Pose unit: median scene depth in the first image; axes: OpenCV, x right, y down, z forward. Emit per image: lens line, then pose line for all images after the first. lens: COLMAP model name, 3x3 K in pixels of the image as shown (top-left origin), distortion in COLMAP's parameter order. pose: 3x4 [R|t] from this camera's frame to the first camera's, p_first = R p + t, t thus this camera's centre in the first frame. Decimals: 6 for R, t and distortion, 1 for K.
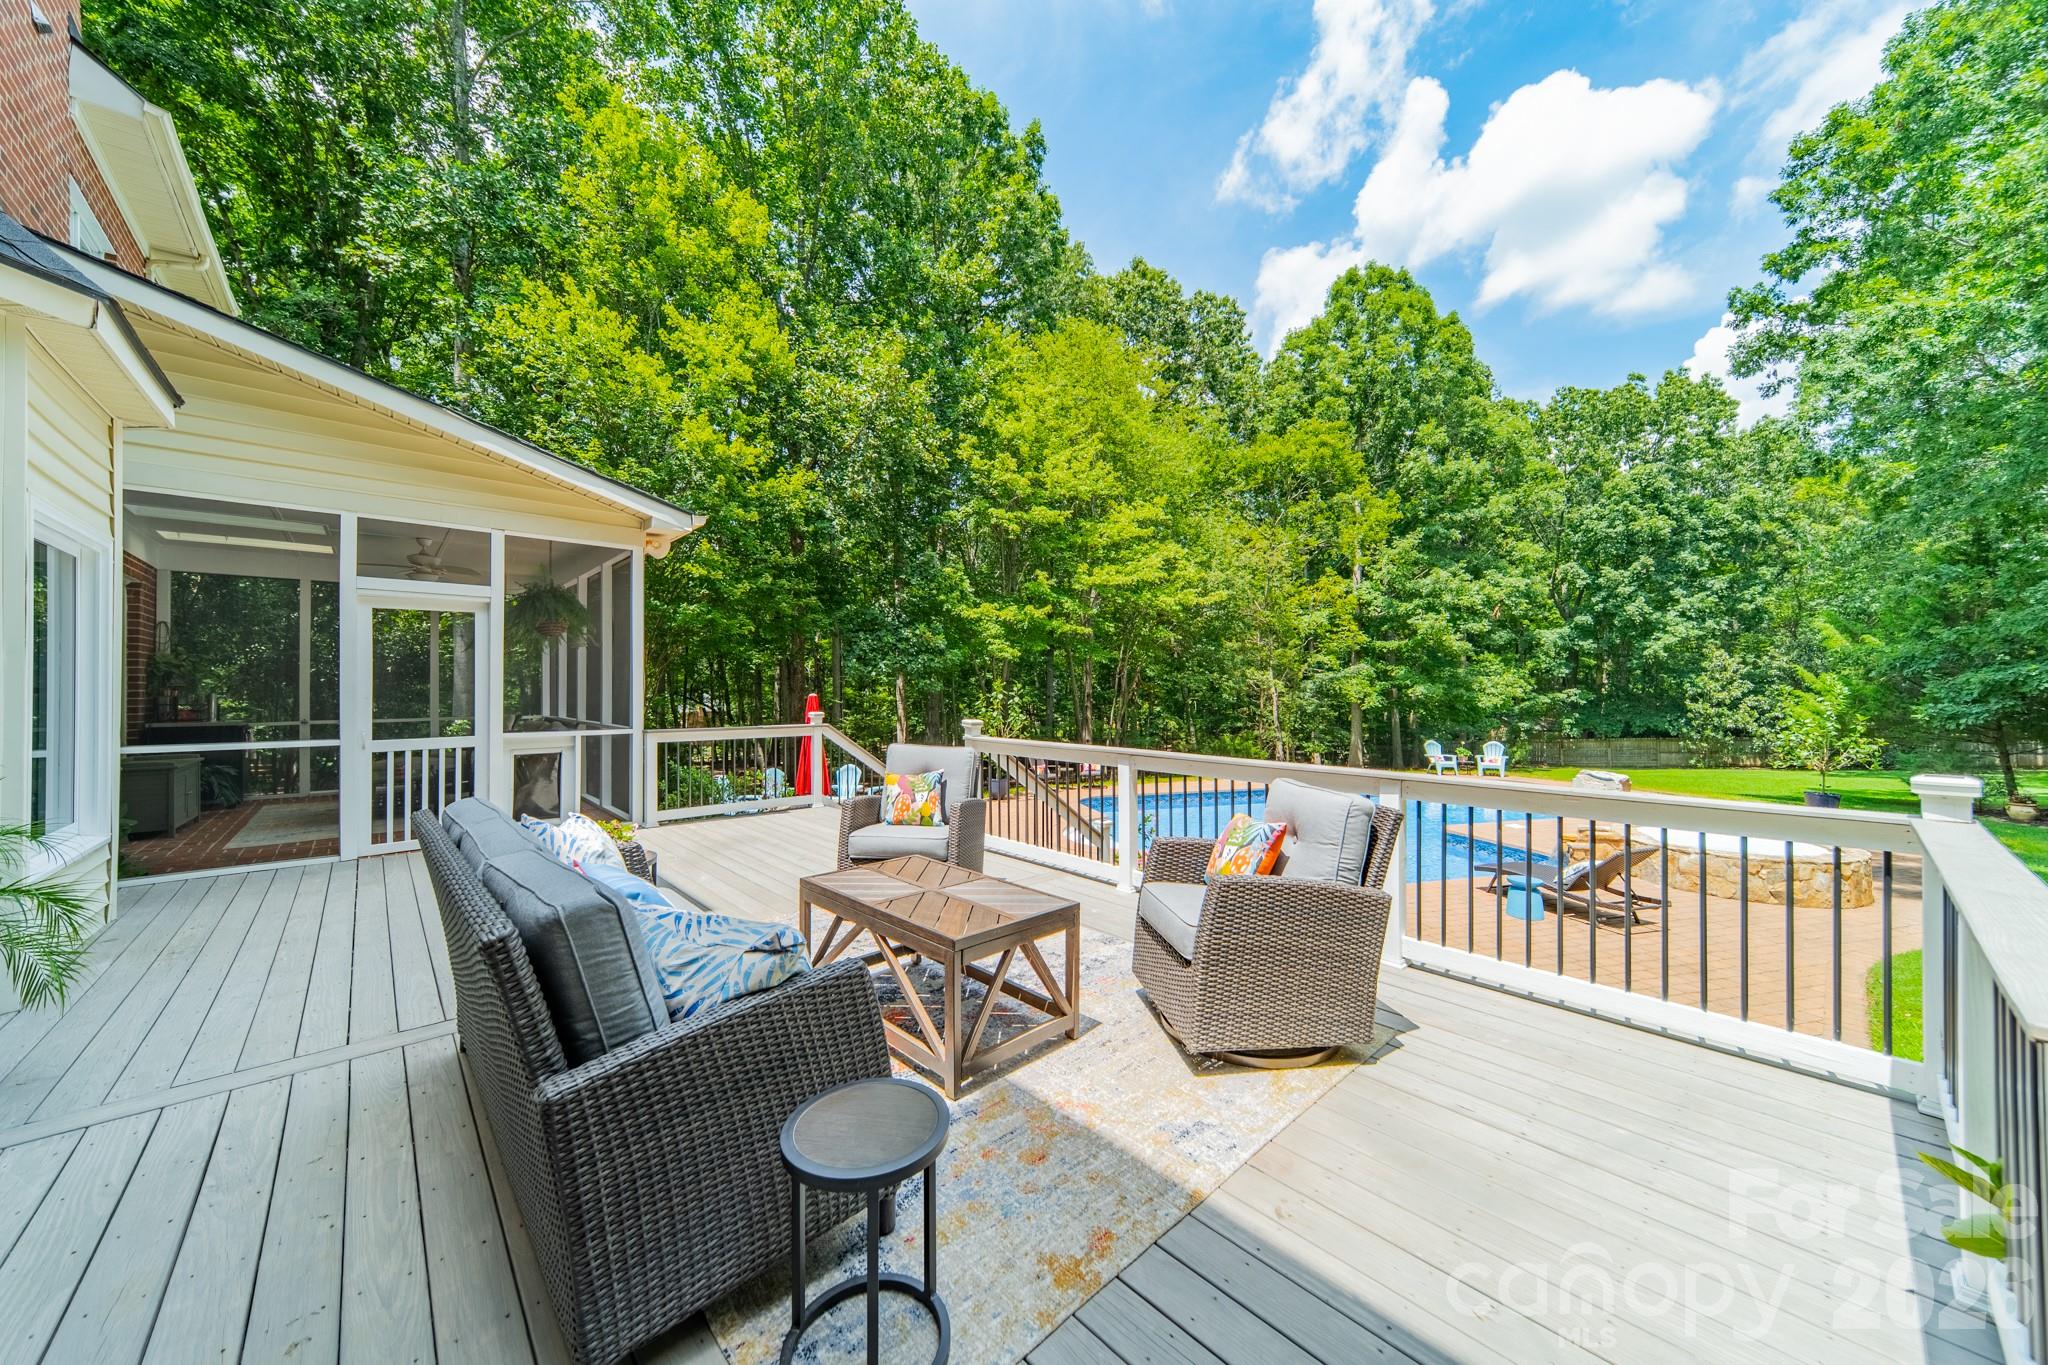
lens RADIAL K [[723.8, 0, 1027.6], [0, 723.8, 683.4], [0, 0, 1]] dist [0.008640, 0.000012]
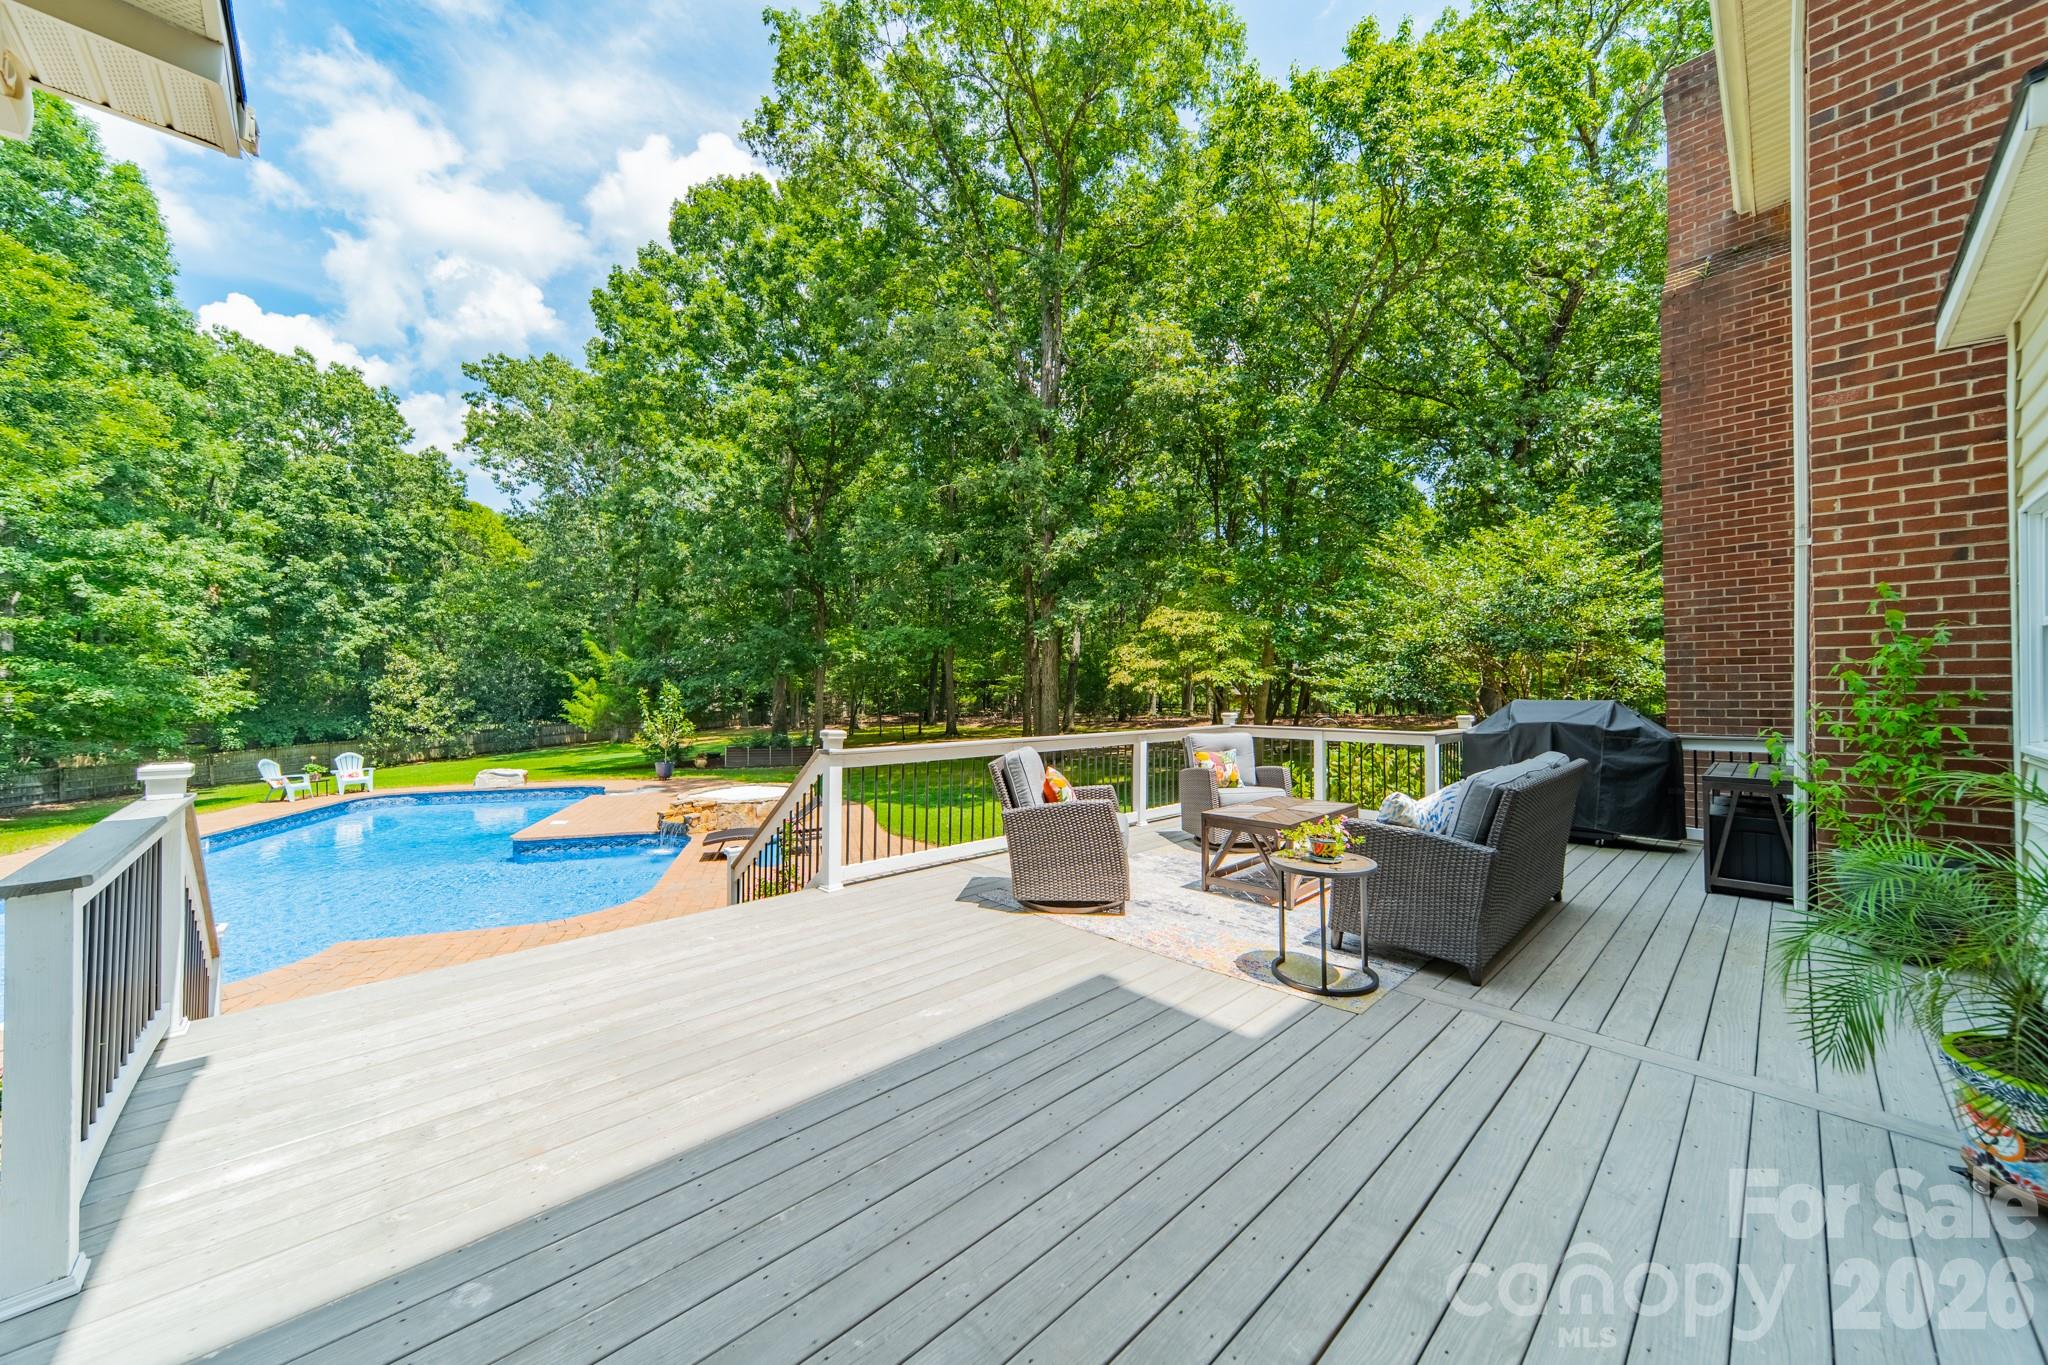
lens RADIAL K [[723.8, 0, 1027.6], [0, 723.8, 683.4], [0, 0, 1]] dist [0.008640, 0.000012]
pose [[-0.023030, 0.004642, 0.999724, -0.127299], [-0.002302, 0.999986, -0.004697, -0.000238], [-0.999732, -0.002410, -0.023019, 0.114822]]
